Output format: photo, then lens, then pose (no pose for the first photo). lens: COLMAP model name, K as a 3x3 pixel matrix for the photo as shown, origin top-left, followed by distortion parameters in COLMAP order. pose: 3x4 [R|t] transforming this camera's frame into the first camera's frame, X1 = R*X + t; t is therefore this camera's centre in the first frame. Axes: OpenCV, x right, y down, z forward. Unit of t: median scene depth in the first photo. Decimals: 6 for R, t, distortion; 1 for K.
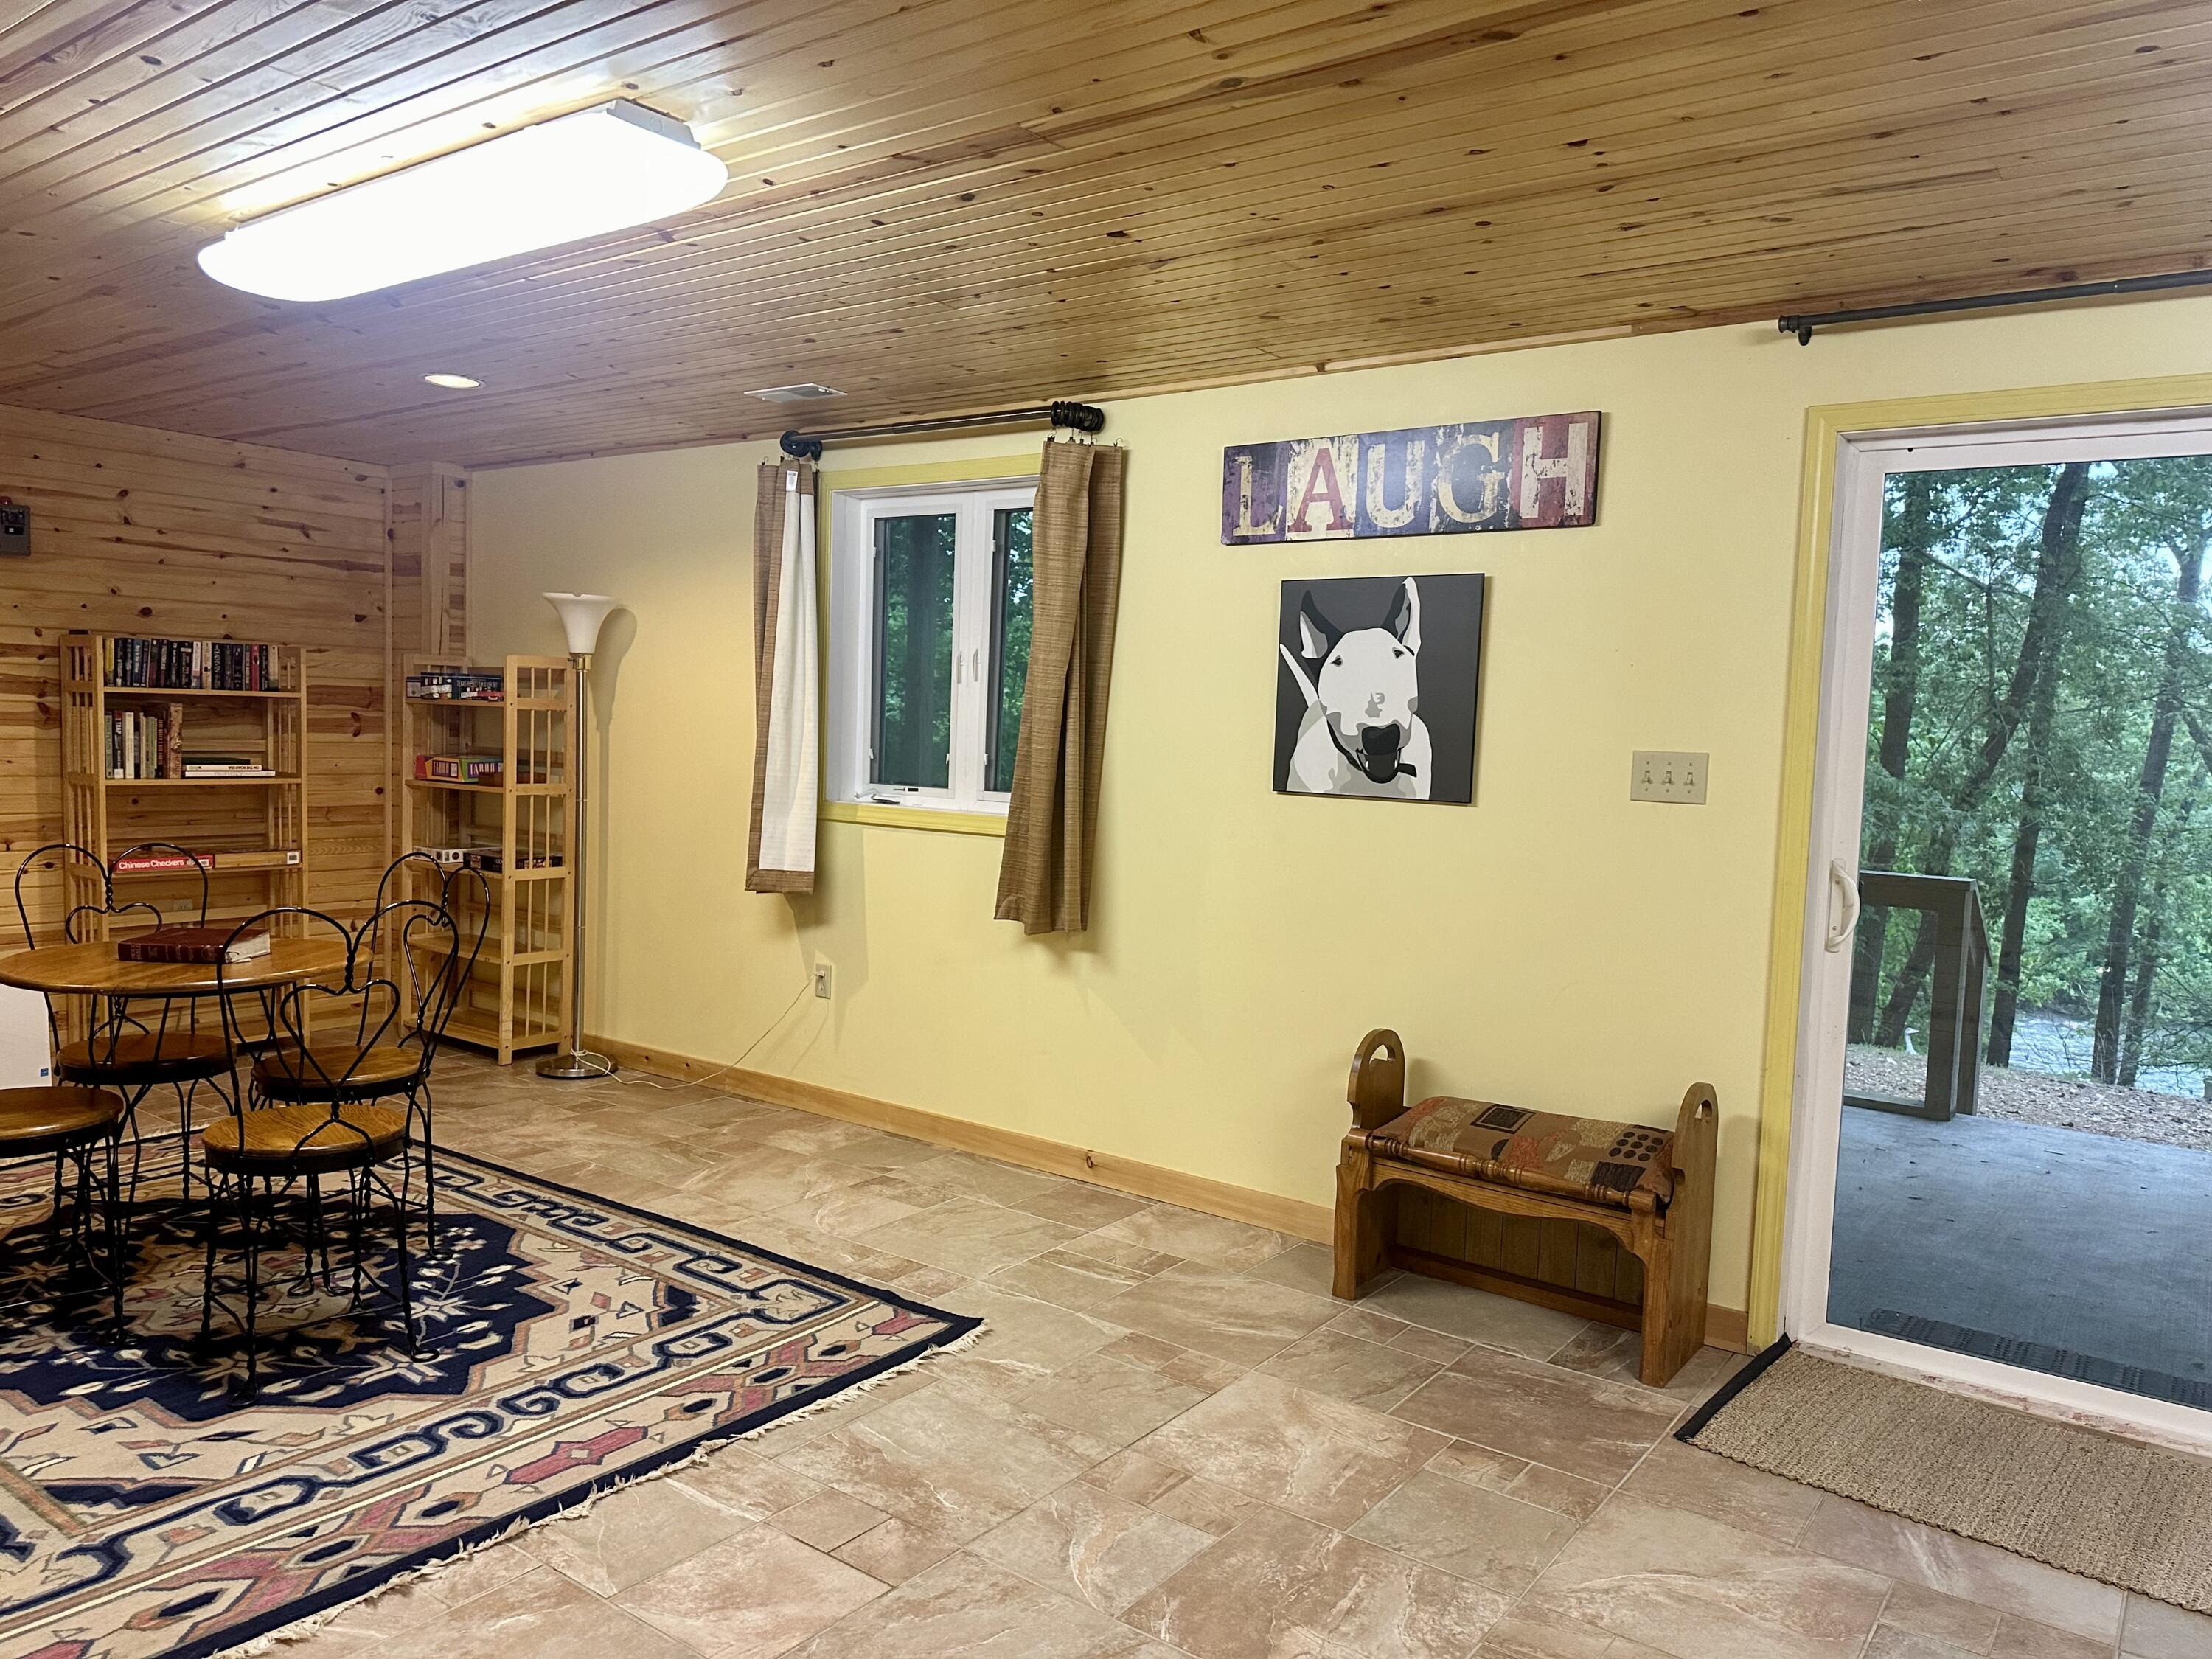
lens RADIAL K [[1570.3, 0, 1107.6], [0, 1570.3, 838.4], [0, 0, 1]] dist [0.000388, -0.004240]
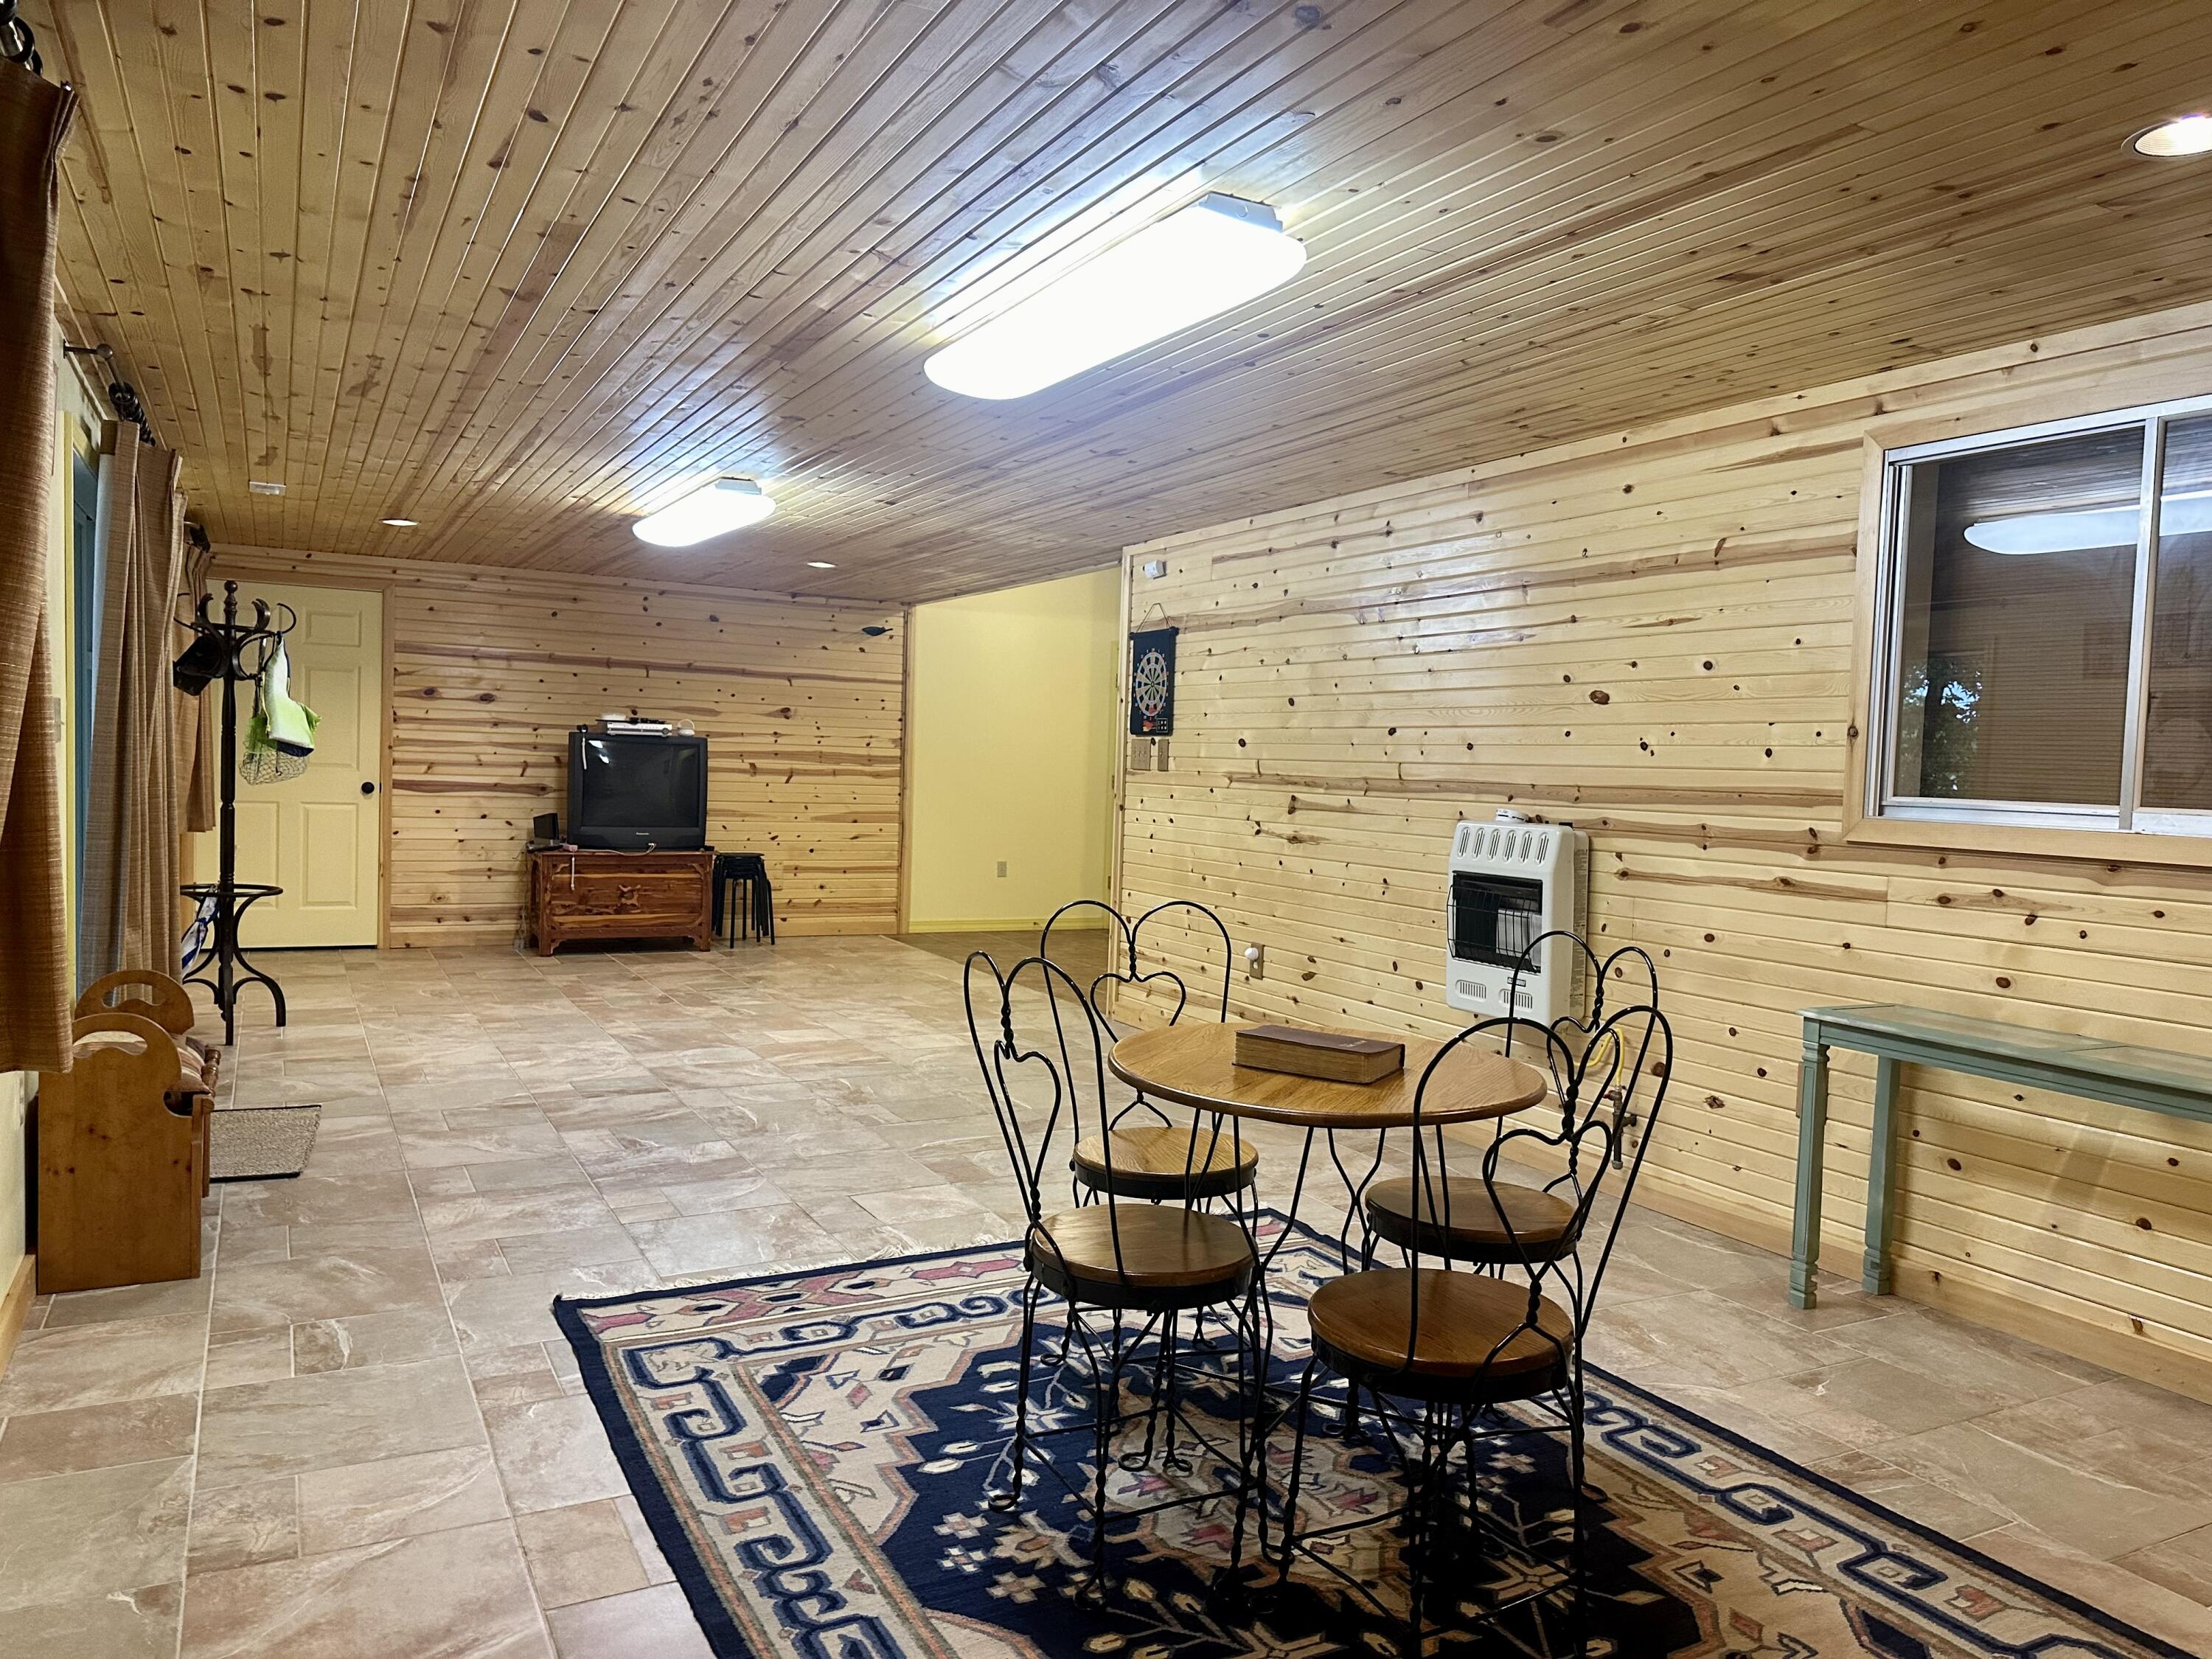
lens RADIAL K [[1526.9, 0, 1117.9], [0, 1526.9, 842.9], [0, 0, 1]] dist [0.076167, -0.103367]
pose [[-0.901620, -0.086067, 0.423880, -0.736222], [-0.029050, 0.989839, 0.139190, -0.121658], [-0.431553, 0.113183, -0.894959, 1.560539]]
